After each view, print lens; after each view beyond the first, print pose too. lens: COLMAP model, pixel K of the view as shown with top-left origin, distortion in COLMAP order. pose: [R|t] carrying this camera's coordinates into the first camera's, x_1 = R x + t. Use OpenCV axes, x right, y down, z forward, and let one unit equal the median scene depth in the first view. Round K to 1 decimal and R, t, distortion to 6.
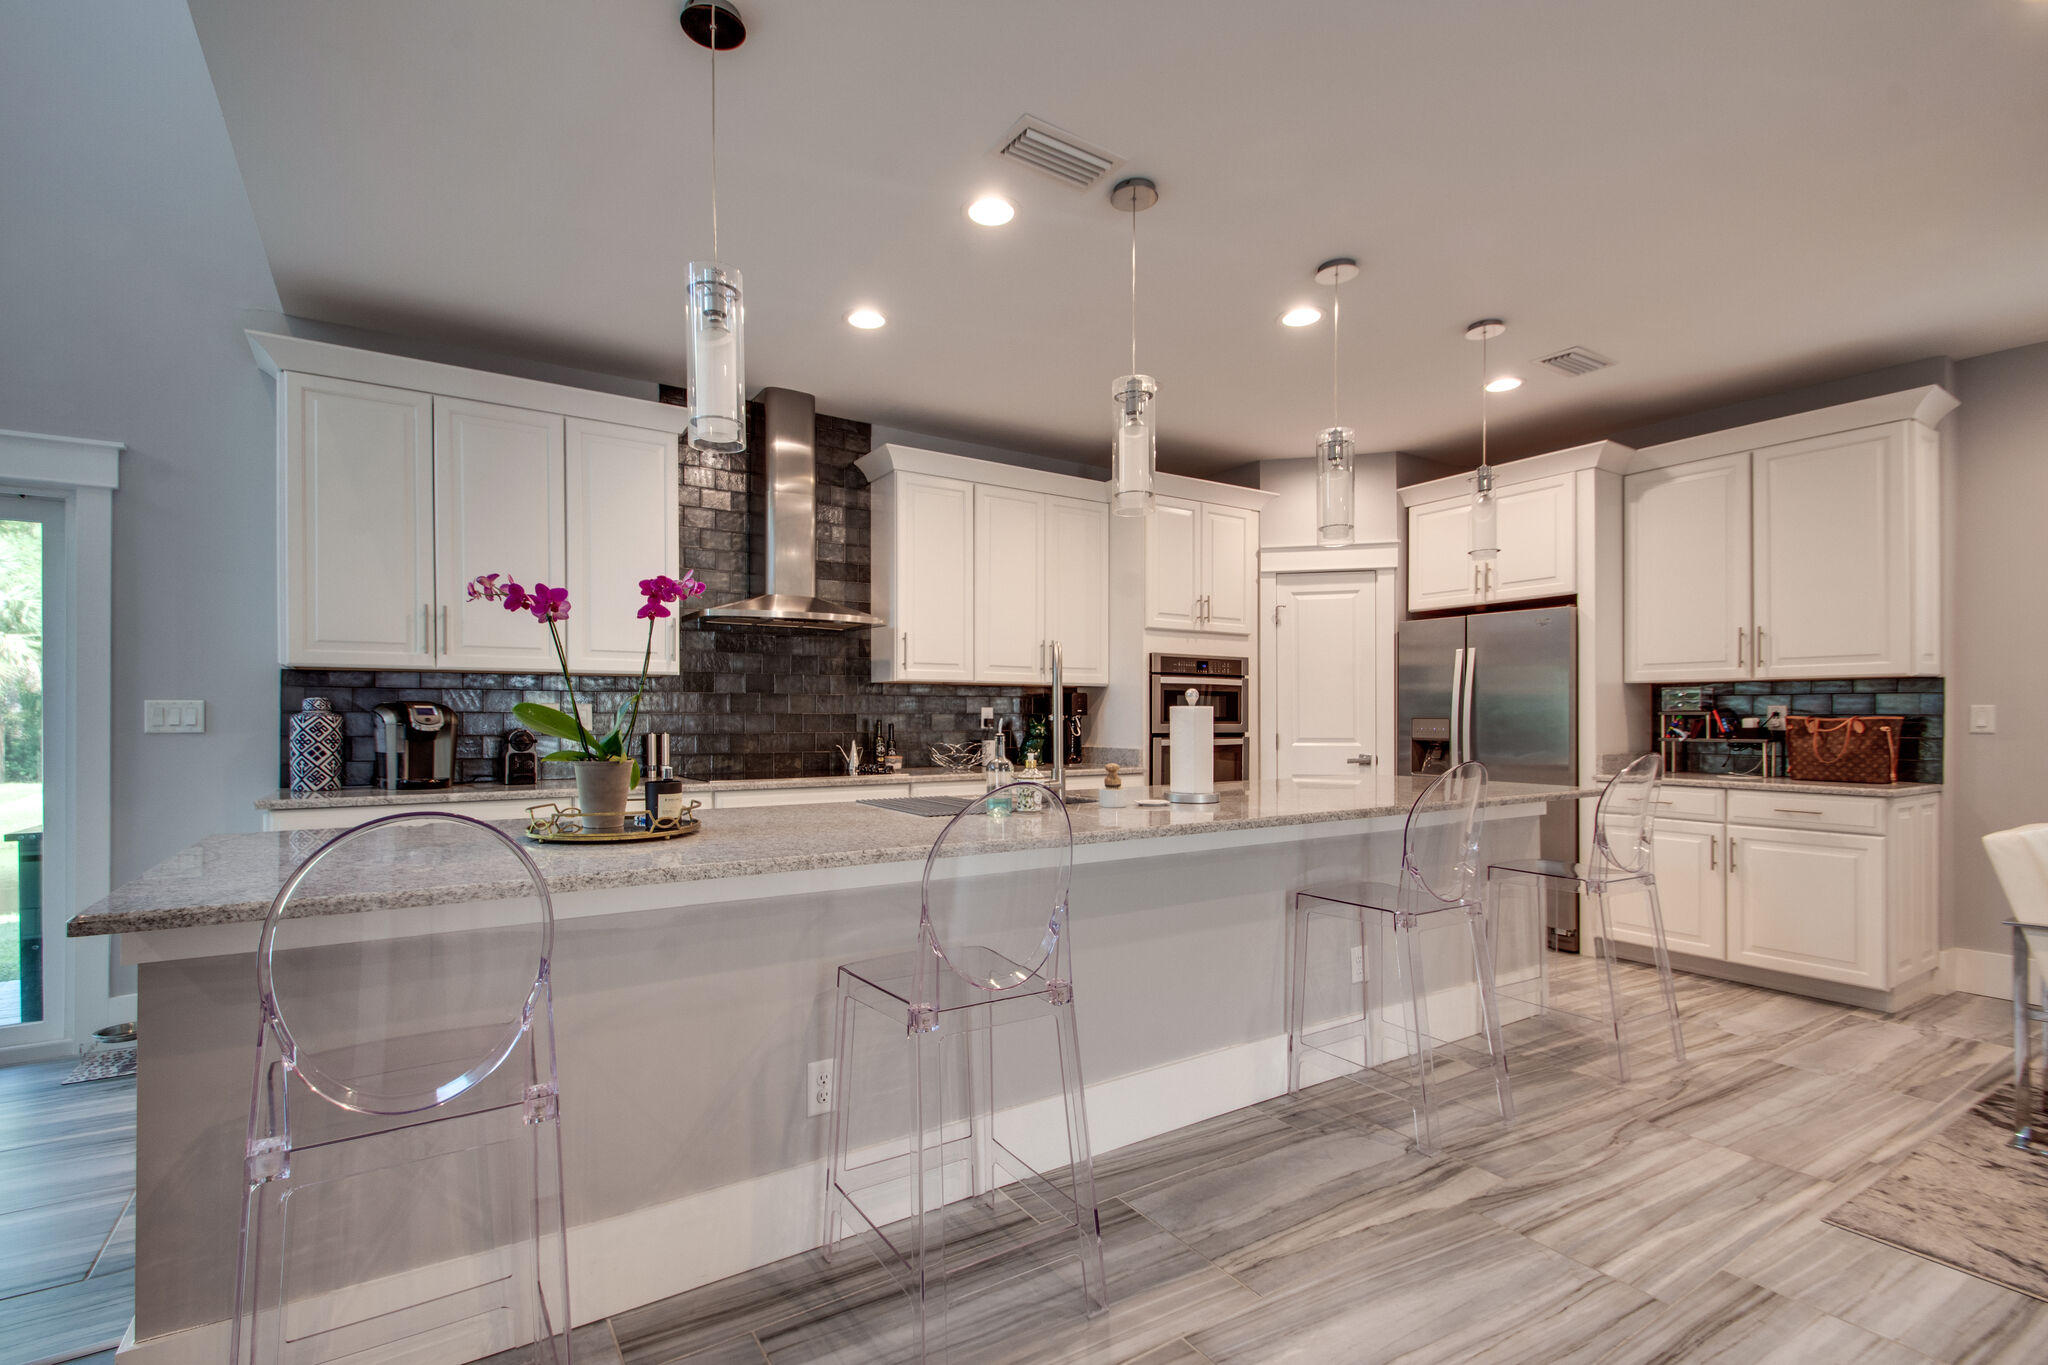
lens RADIAL K [[921.3, 0, 972.2], [0, 921.3, 717.8], [0, 0, 1]] dist [0.014841, -0.009620]
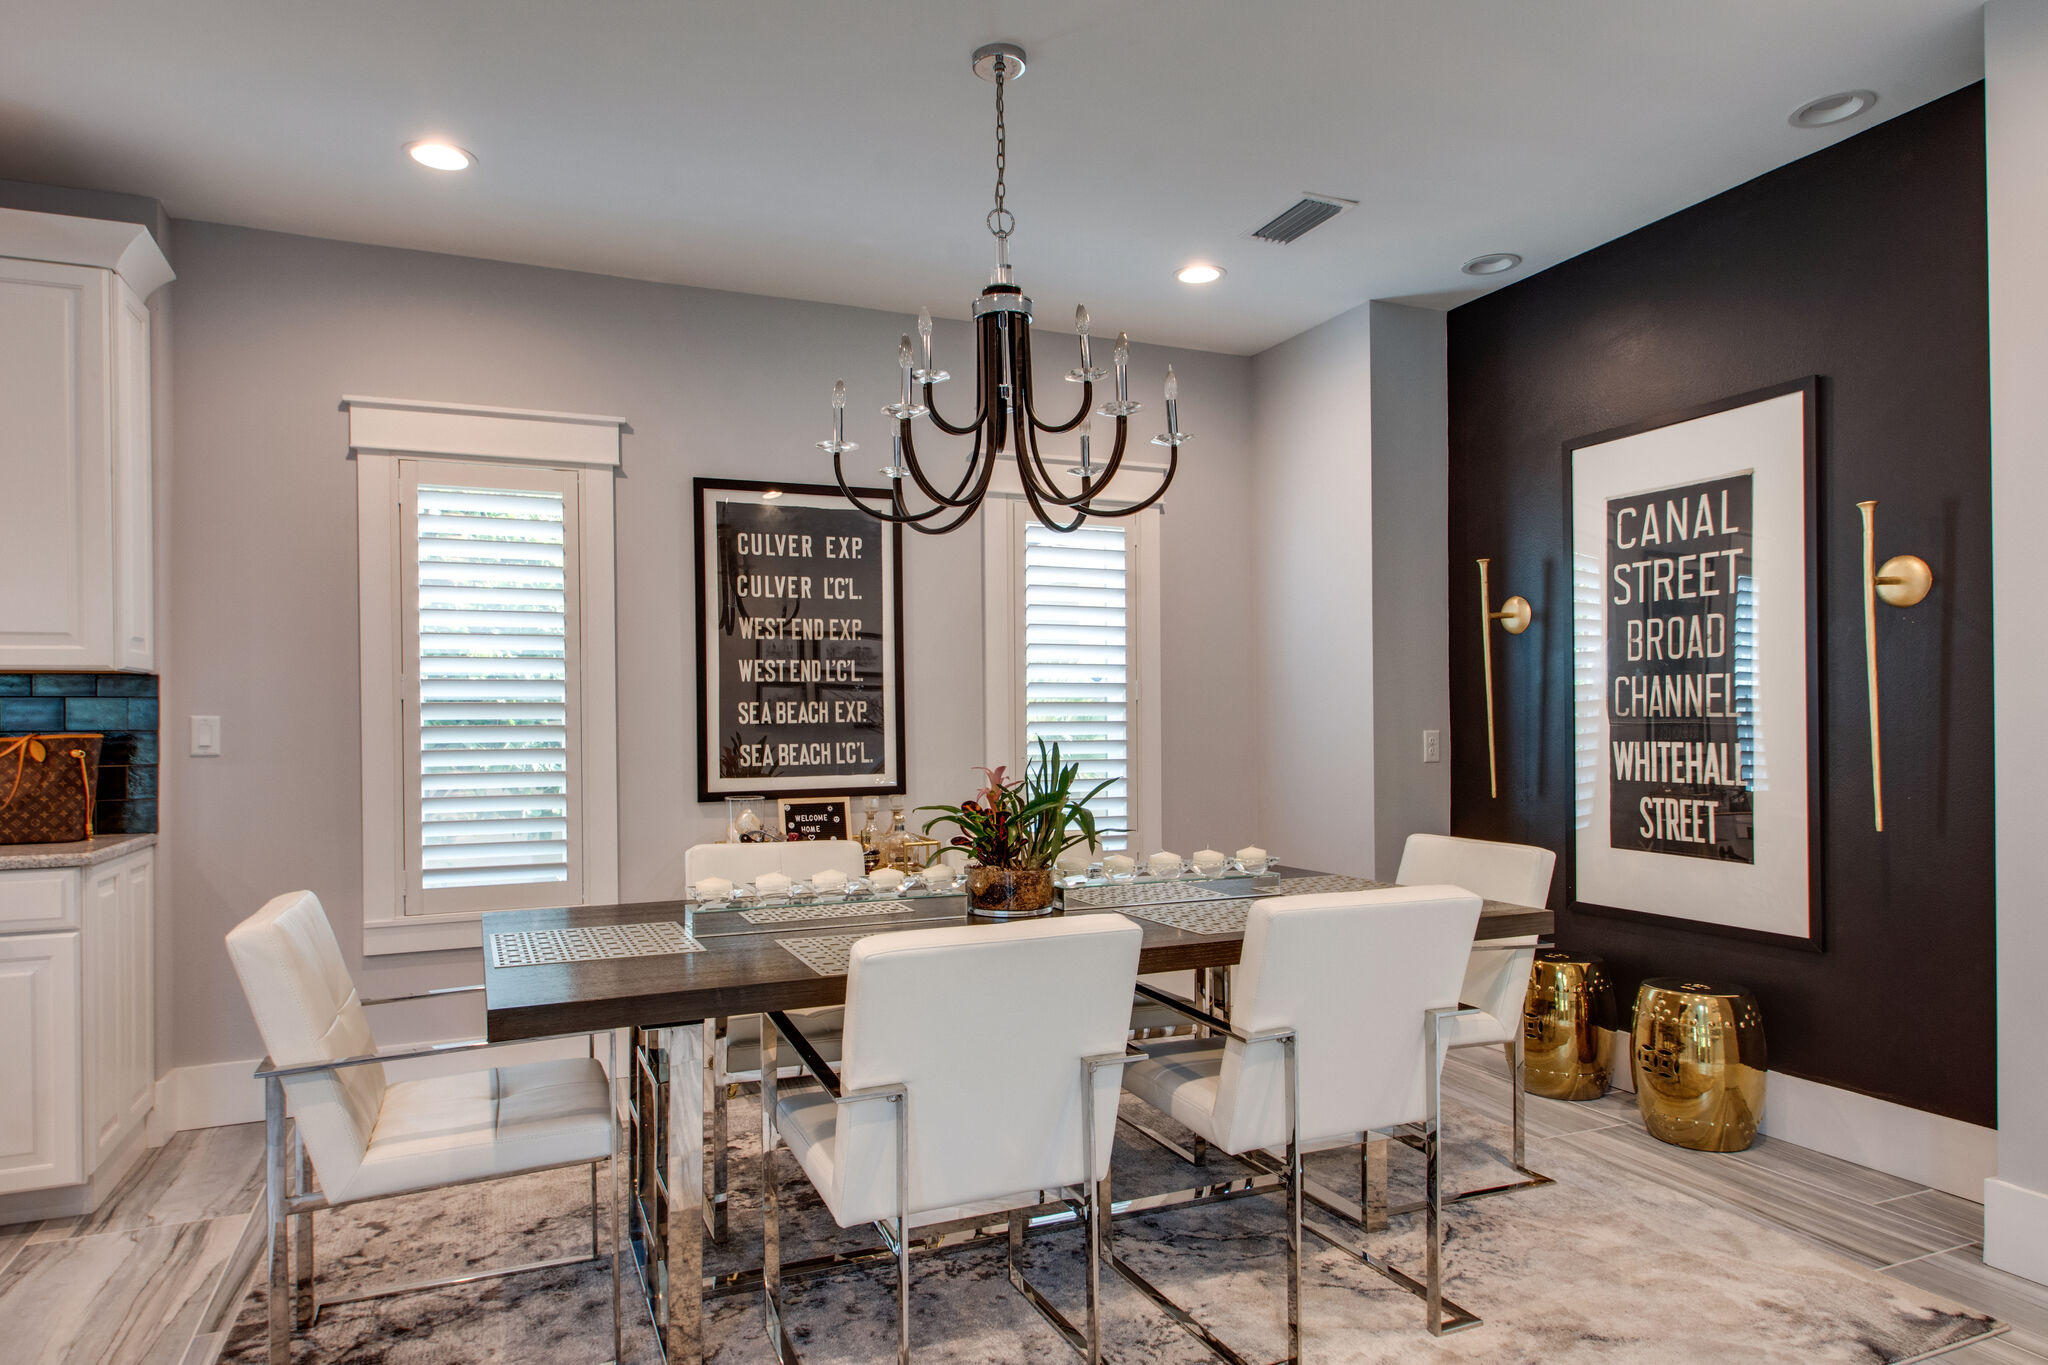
lens RADIAL K [[1199.1, 0, 1001.6], [0, 1199.1, 711.8], [0, 0, 1]] dist [0.010521, -0.005264]
pose [[0.144766, 0.007901, 0.989434, 0.276490], [0.014037, 0.999851, -0.010038, 0.000882], [-0.989366, 0.015342, 0.144634, 0.270375]]
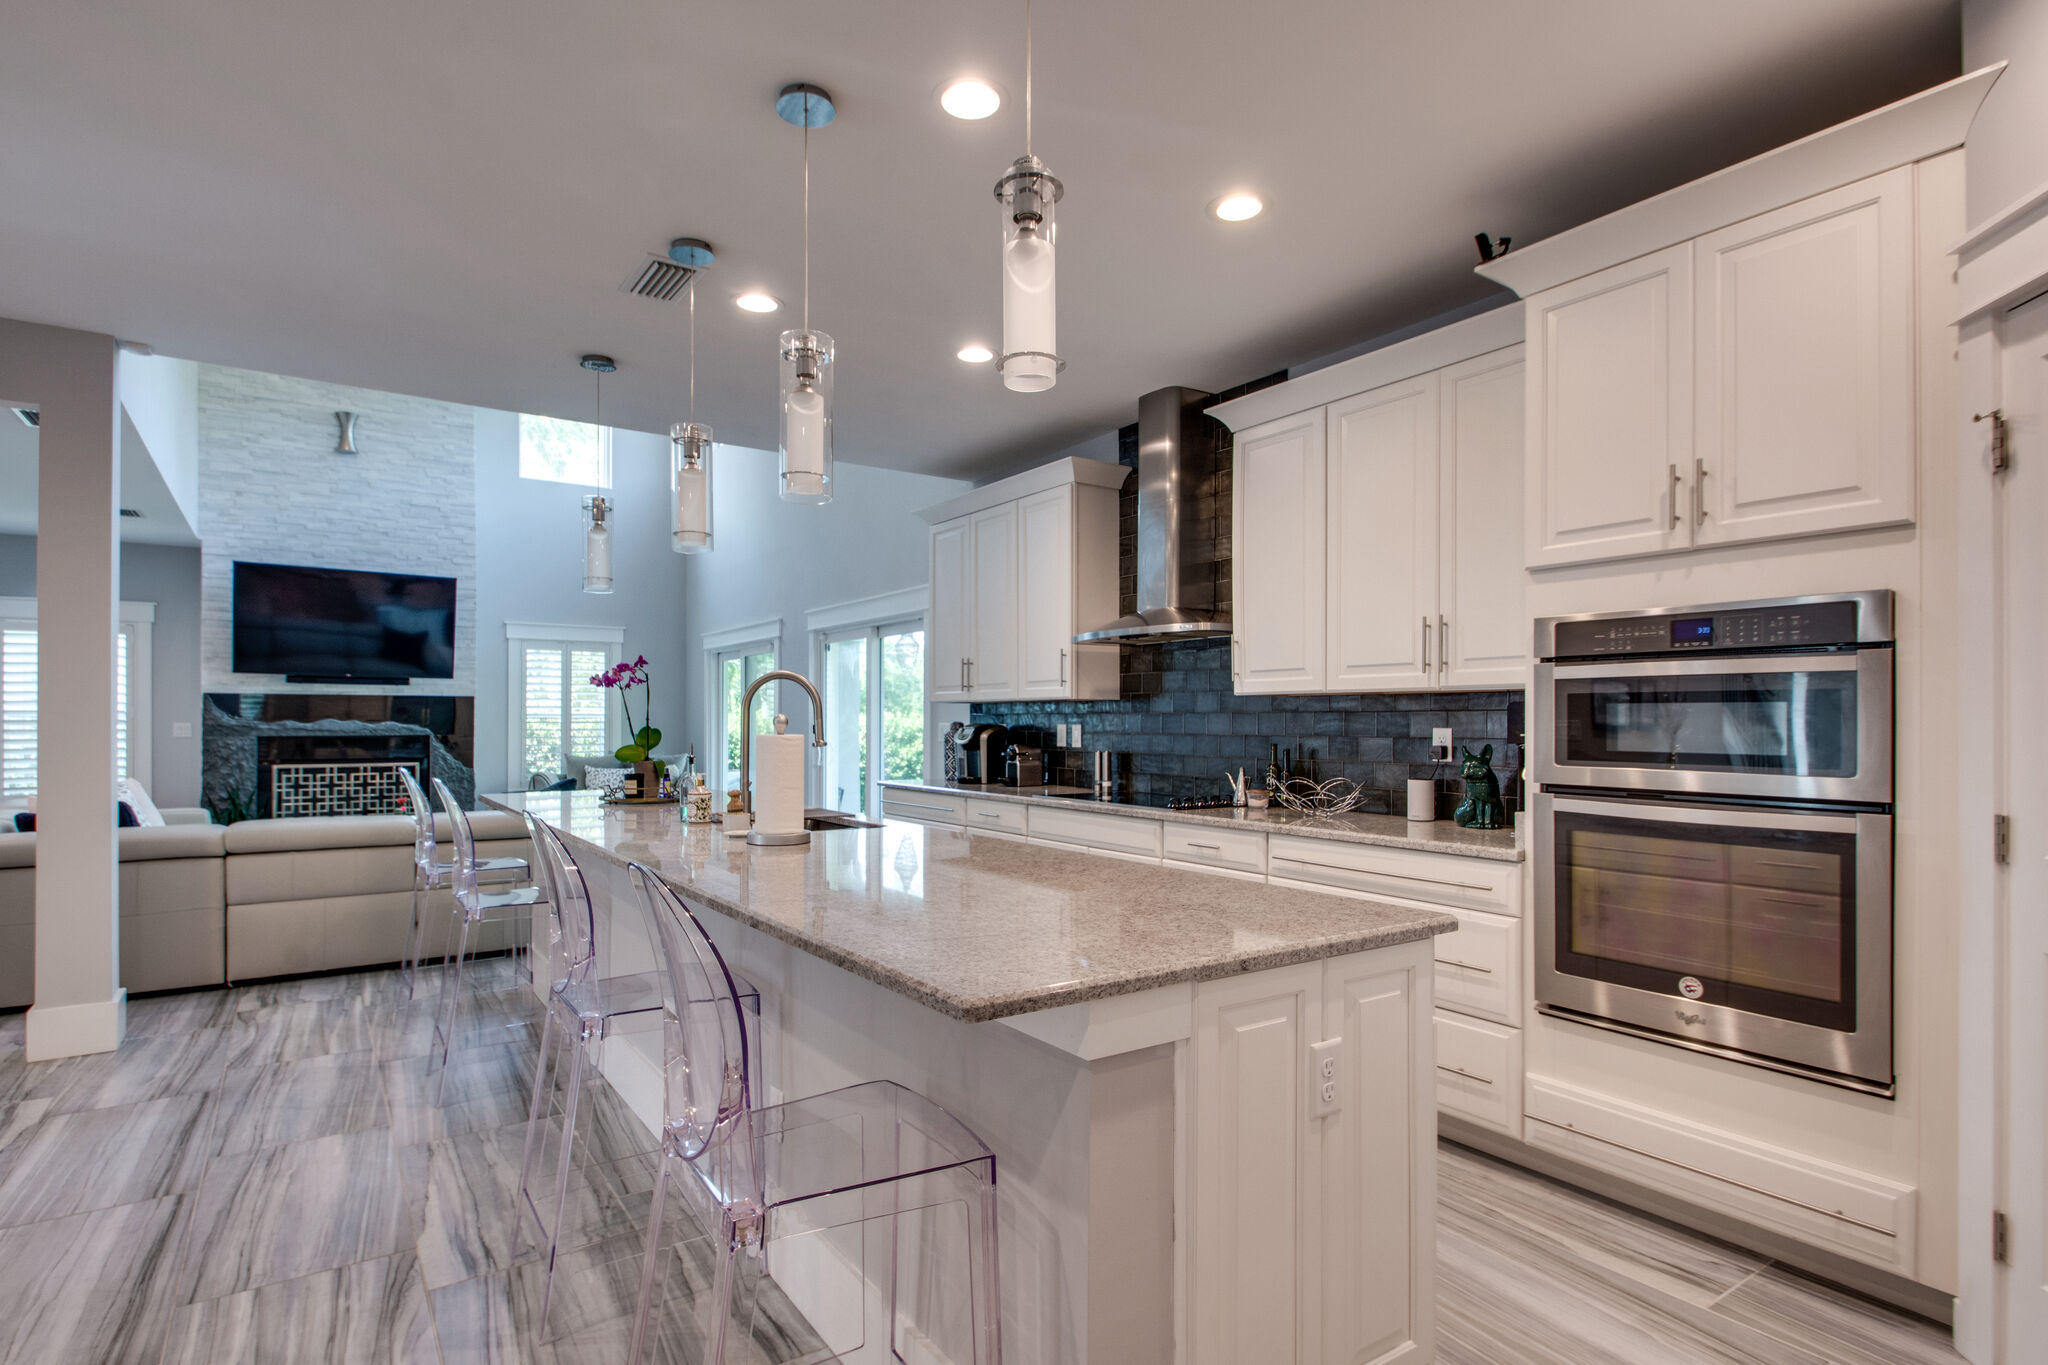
lens RADIAL K [[1025.0, 0, 1020.9], [0, 1025.0, 717.9], [0, 0, 1]] dist [0.001578, -0.004832]
pose [[0.054140, -0.004501, -0.998523, 0.951186], [-0.004009, 0.999981, -0.004725, -0.018379], [0.998525, 0.004259, 0.054120, 0.914761]]
